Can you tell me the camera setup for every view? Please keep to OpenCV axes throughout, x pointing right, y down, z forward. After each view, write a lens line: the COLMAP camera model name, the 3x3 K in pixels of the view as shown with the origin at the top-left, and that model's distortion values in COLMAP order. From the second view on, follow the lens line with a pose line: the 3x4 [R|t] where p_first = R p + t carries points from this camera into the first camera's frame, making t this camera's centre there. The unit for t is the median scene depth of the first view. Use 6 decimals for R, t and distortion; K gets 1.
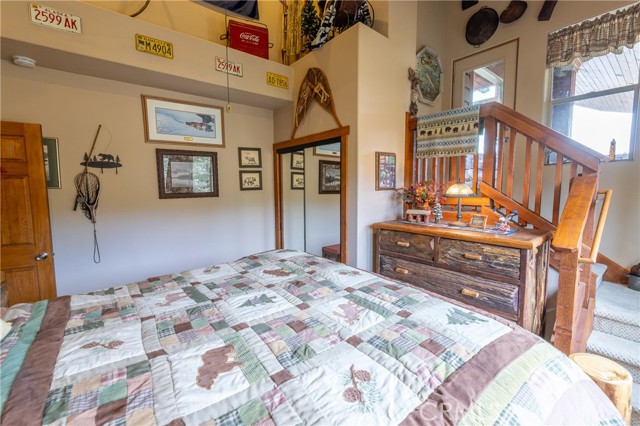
lens RADIAL K [[276.5, 0, 322.4], [0, 276.5, 210.3], [0, 0, 1]] dist [0.000005, -0.000016]
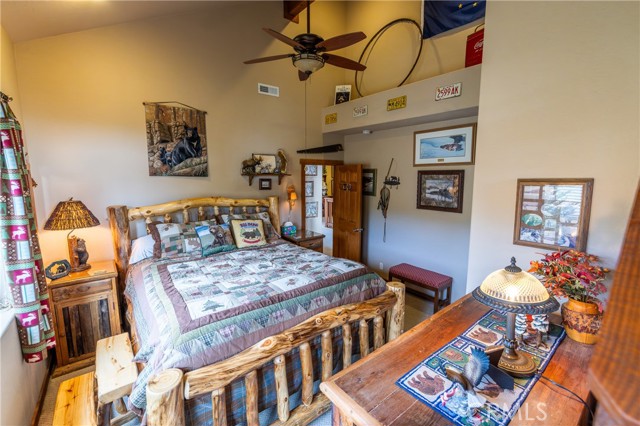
lens RADIAL K [[276.5, 0, 322.4], [0, 276.5, 210.3], [0, 0, 1]] dist [0.000005, -0.000016]
pose [[-0.003199, 0.139146, -0.990267, 0.791505], [-0.092026, 0.986029, 0.138848, -0.191640], [0.995751, 0.091575, 0.009650, 0.593547]]
